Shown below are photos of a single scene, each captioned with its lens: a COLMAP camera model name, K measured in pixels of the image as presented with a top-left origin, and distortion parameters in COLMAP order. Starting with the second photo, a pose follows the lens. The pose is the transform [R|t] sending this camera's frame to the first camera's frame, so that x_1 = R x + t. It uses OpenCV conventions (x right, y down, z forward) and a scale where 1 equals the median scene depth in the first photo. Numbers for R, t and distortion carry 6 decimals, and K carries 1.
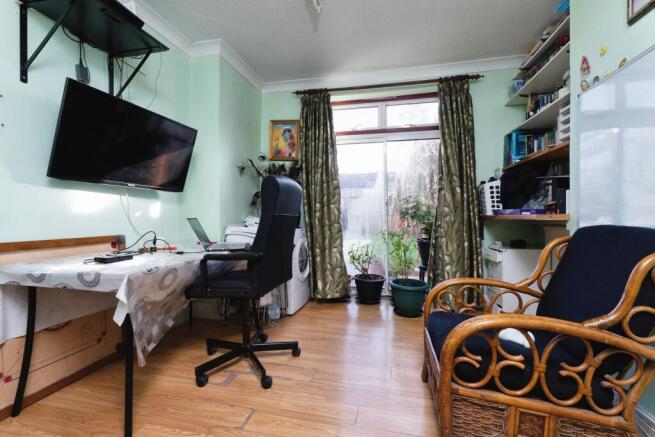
lens RADIAL K [[282.6, 0, 324.7], [0, 282.6, 220.0], [0, 0, 1]] dist [0.002244, 0.000252]
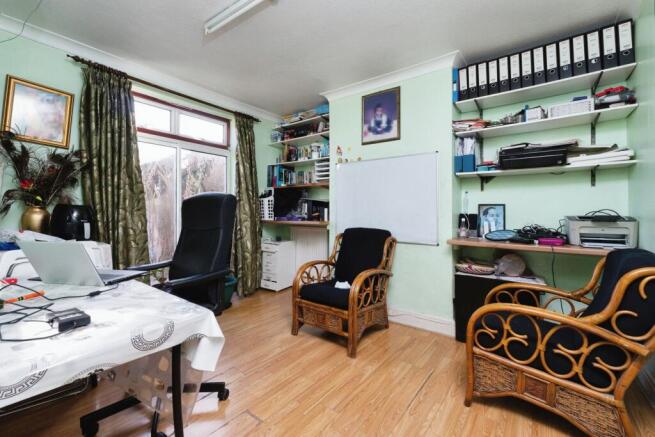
lens RADIAL K [[280.1, 0, 325.7], [0, 280.1, 208.8], [0, 0, 1]] dist [0.000049, -0.000062]
pose [[0.426968, 0.011038, 0.904199, -0.565871], [0.008290, 0.999836, -0.016120, -0.048970], [-0.904229, 0.014378, 0.426806, 0.124122]]
